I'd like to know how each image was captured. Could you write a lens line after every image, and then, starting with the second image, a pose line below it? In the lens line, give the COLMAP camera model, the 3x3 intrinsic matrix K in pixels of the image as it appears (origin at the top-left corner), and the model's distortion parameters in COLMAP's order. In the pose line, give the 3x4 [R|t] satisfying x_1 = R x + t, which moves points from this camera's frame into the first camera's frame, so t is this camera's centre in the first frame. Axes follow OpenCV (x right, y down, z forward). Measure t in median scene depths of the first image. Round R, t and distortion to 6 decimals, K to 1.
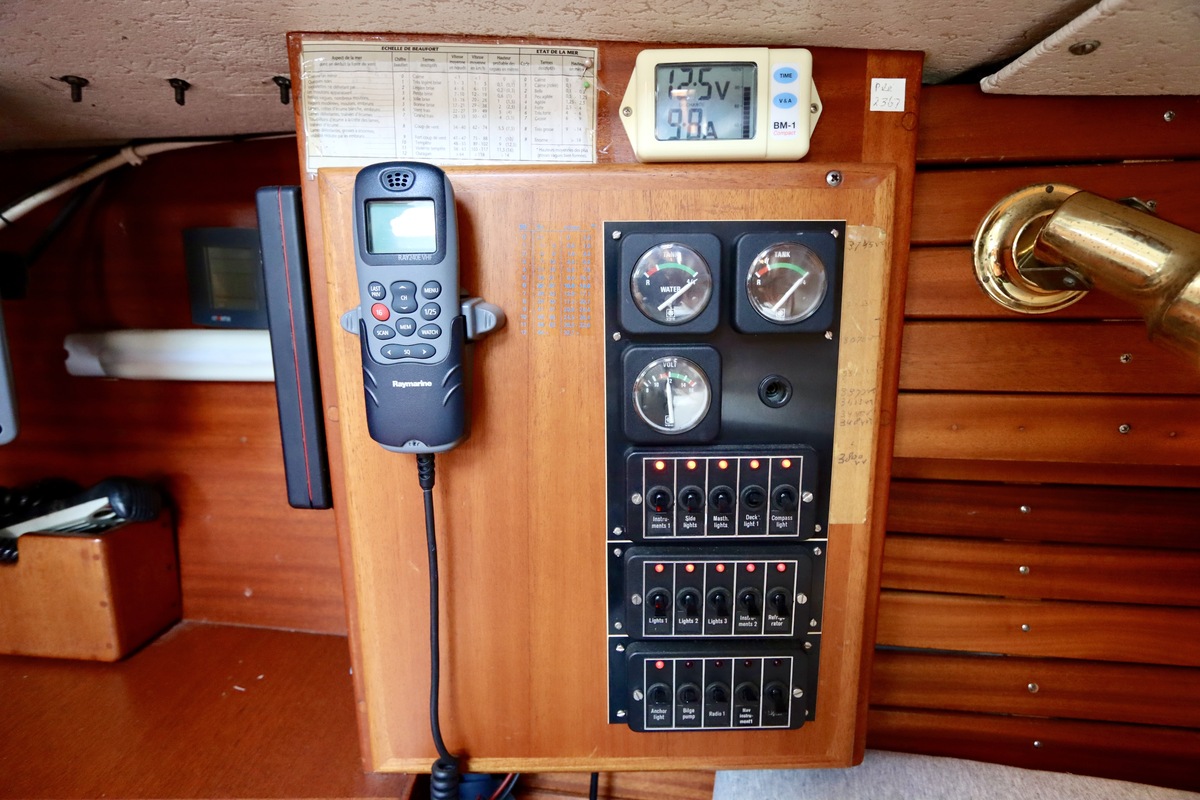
lens RADIAL K [[584.6, 0, 599.8], [0, 584.6, 396.5], [0, 0, 1]] dist [-0.019671, 0.000216]
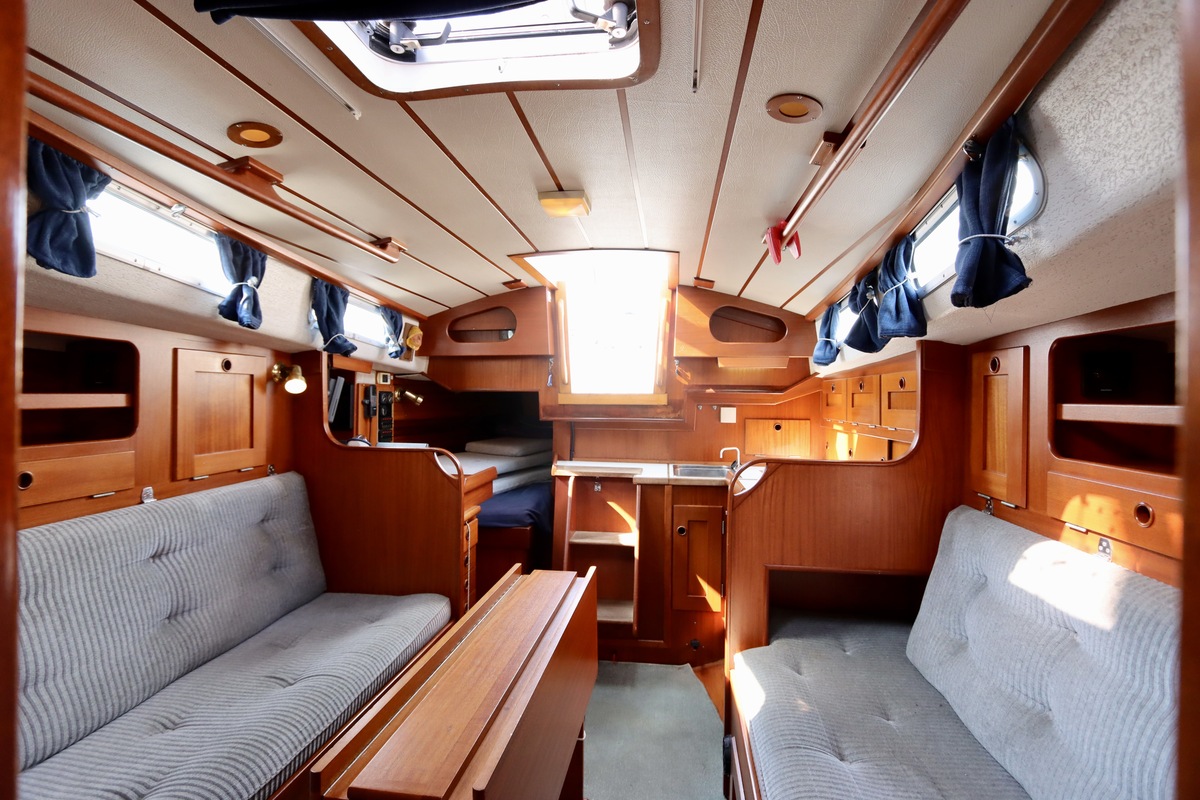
lens RADIAL K [[575.9, 0, 601.7], [0, 575.9, 395.9], [0, 0, 1]] dist [-0.016438, 0.001562]
pose [[0.124868, 0.019635, 0.991979, -7.098021], [0.162839, 0.985841, -0.040011, 0.576762], [-0.978719, 0.166529, 0.119903, -2.872574]]
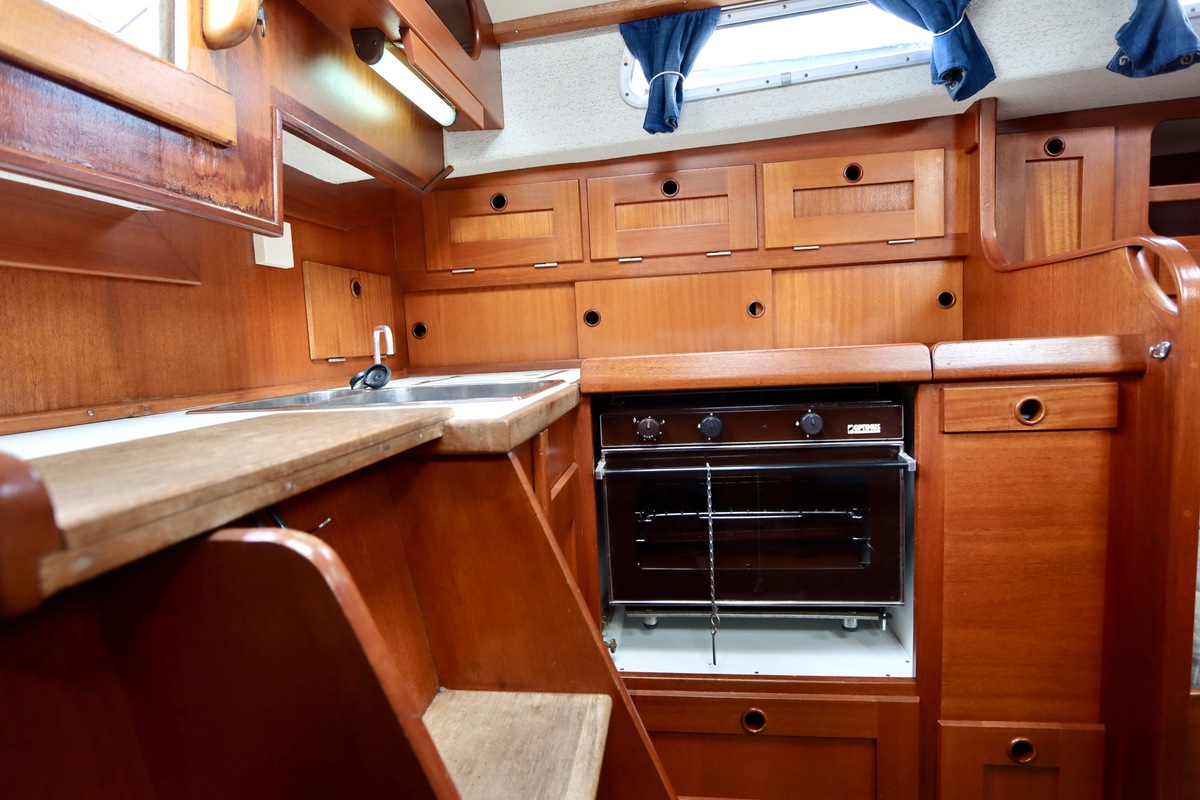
lens RADIAL K [[619.7, 0, 601.2], [0, 619.7, 395.6], [0, 0, 1]] dist [-0.016127, 0.000557]
pose [[-0.988412, 0.052156, 0.142556, -0.780665], [0.088356, 0.961310, 0.260913, 0.878030], [-0.123432, 0.270485, -0.954779, -0.887207]]
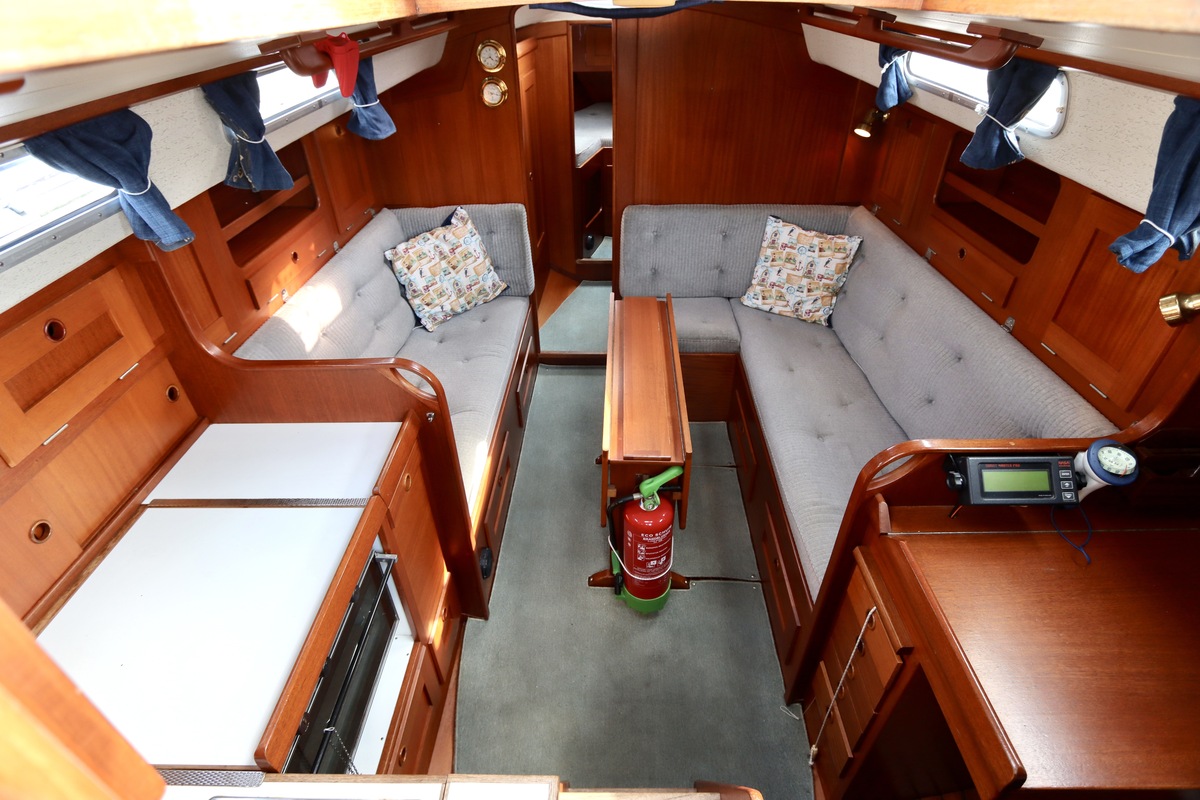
lens RADIAL K [[594.3, 0, 600.7], [0, 594.3, 395.8], [0, 0, 1]] dist [-0.017501, 0.002617]
pose [[-0.020541, 0.597149, -0.801867, 0.574773], [-0.166735, 0.788759, 0.591658, -1.138775], [0.985788, 0.145853, 0.083364, -2.499296]]
